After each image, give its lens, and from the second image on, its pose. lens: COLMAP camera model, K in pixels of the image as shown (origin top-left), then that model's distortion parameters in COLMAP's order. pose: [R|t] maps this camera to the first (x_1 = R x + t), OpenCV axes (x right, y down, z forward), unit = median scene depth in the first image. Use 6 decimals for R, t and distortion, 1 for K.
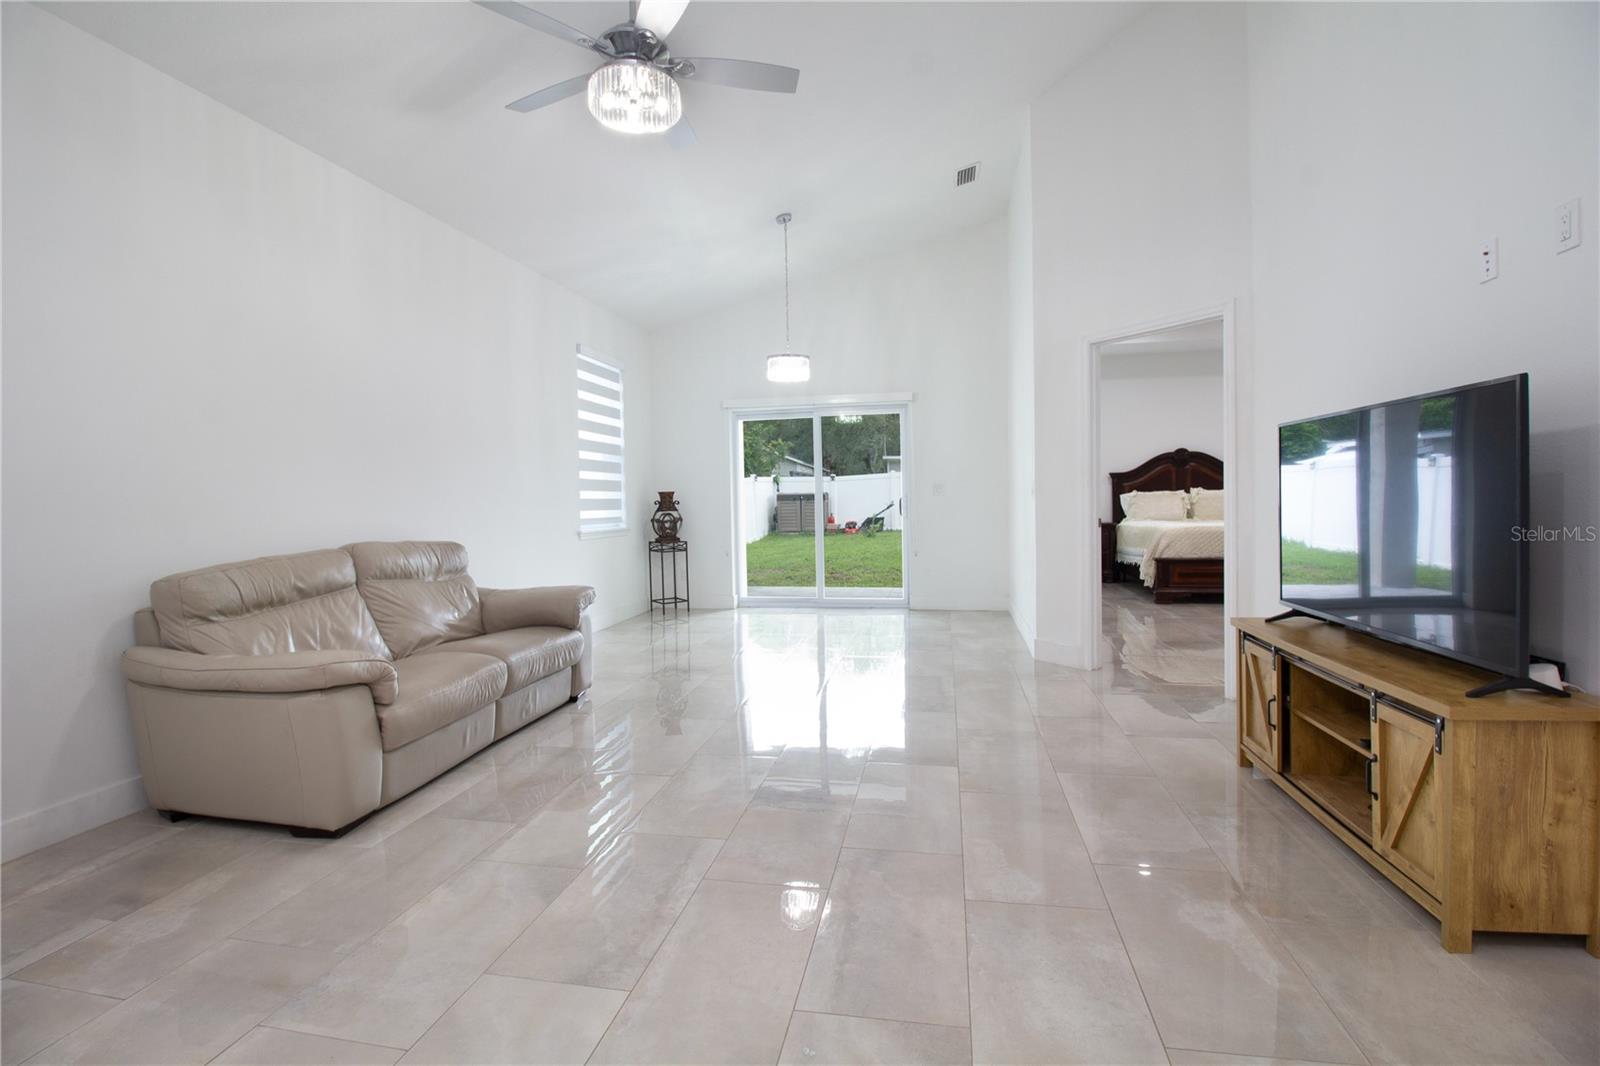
lens RADIAL K [[739.1, 0, 799.9], [0, 739.1, 520.4], [0, 0, 1]] dist [-0.012255, -0.005550]
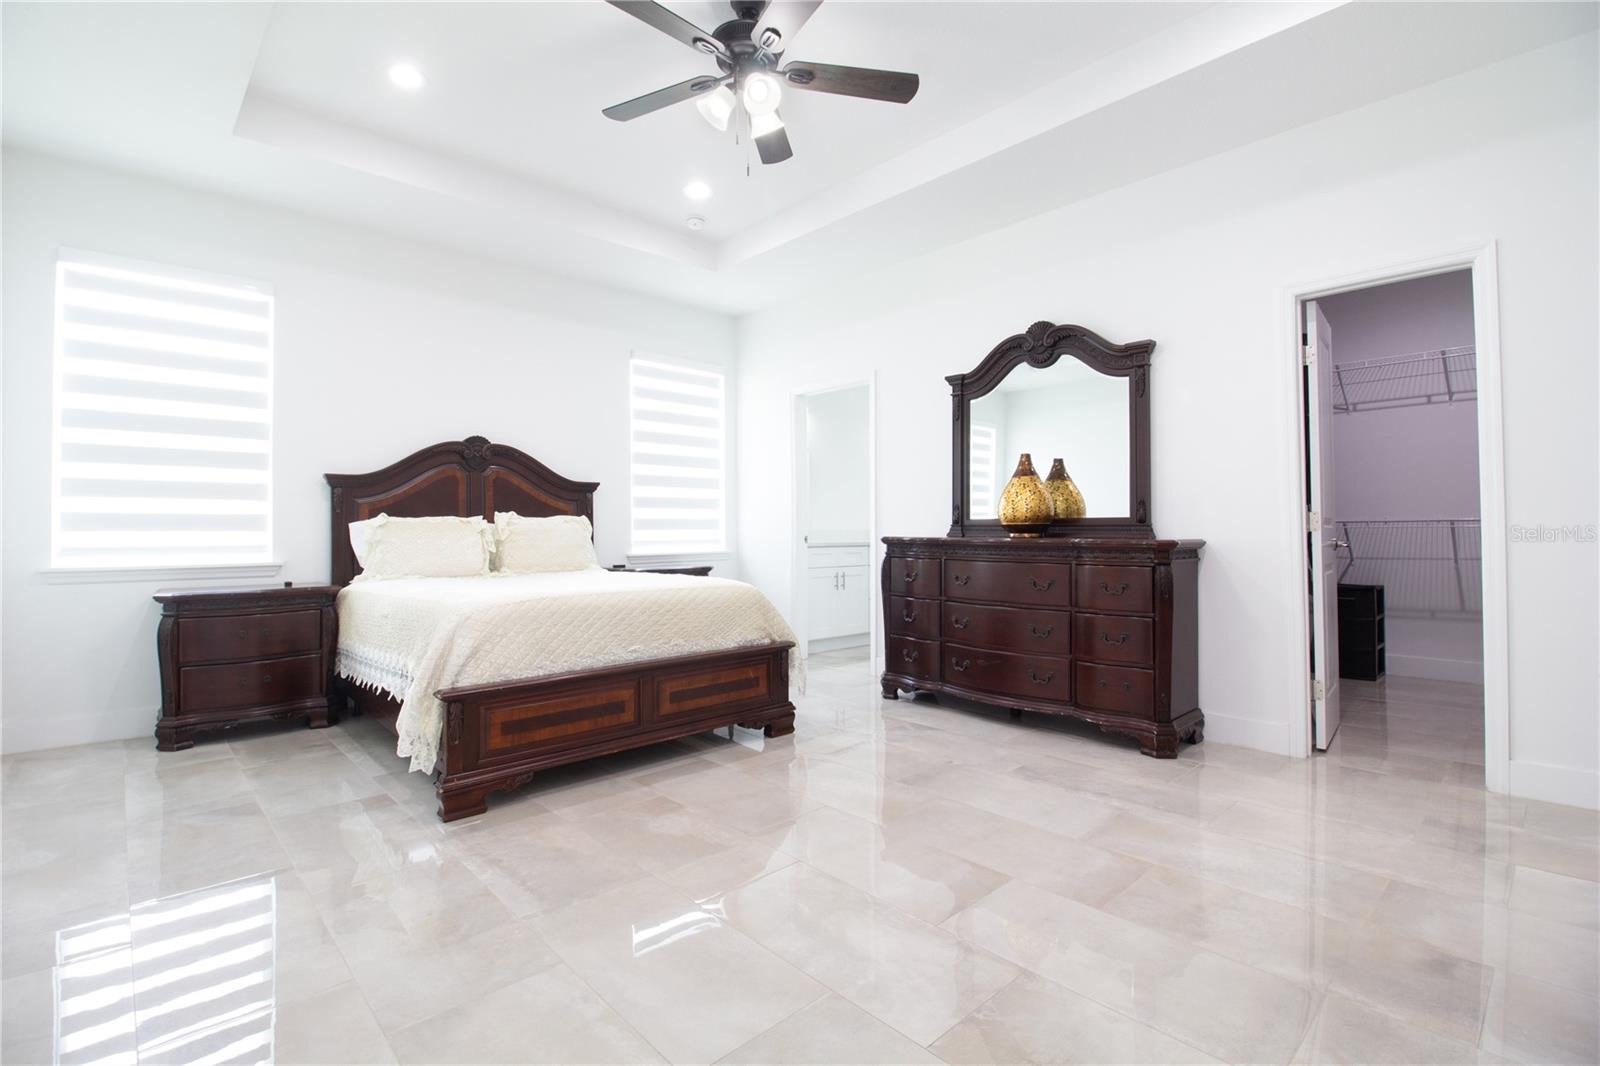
lens RADIAL K [[739.1, 0, 803.3], [0, 739.1, 517.5], [0, 0, 1]] dist [-0.012255, -0.005550]
pose [[0.584617, 0.027855, 0.810831, 0.291732], [0.019693, 0.998629, -0.048506, -0.013281], [-0.811070, 0.044326, 0.583267, 0.643240]]
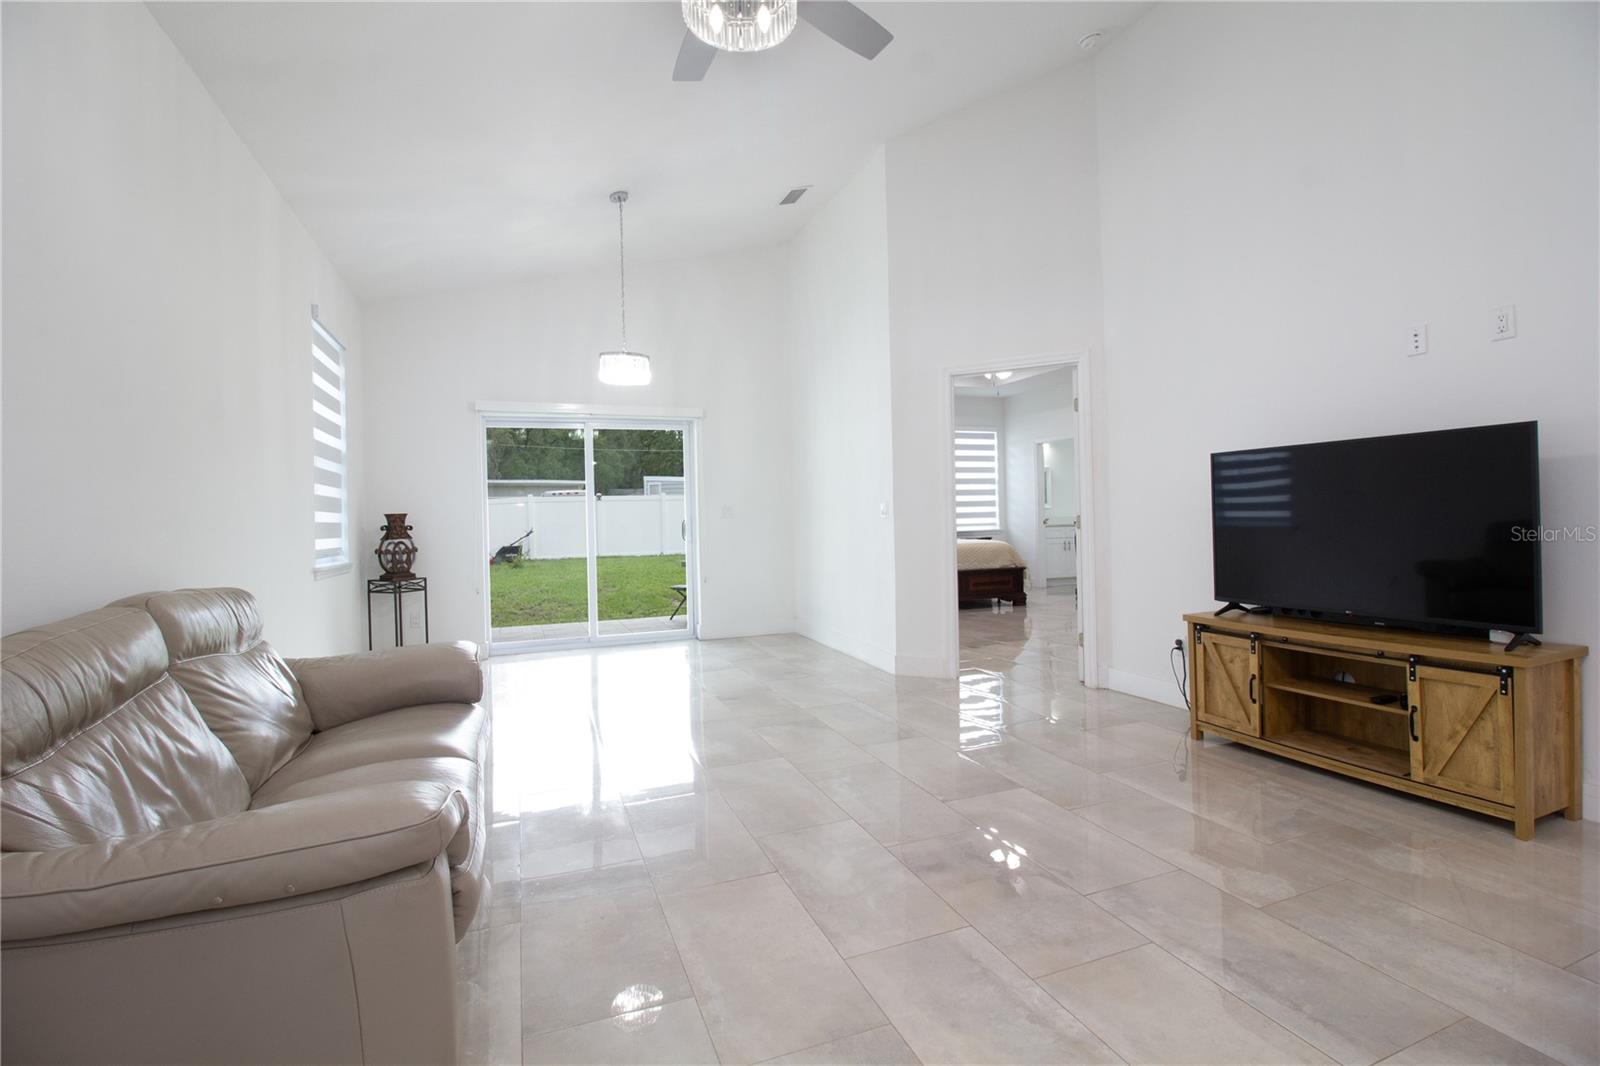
lens RADIAL K [[739.1, 0, 805.4], [0, 739.1, 518.0], [0, 0, 1]] dist [-0.012255, -0.005550]
pose [[0.846208, -0.001260, 0.532851, -0.230221], [0.023119, 0.999142, -0.034352, 0.001538], [-0.532350, 0.041388, 0.845512, 0.129826]]
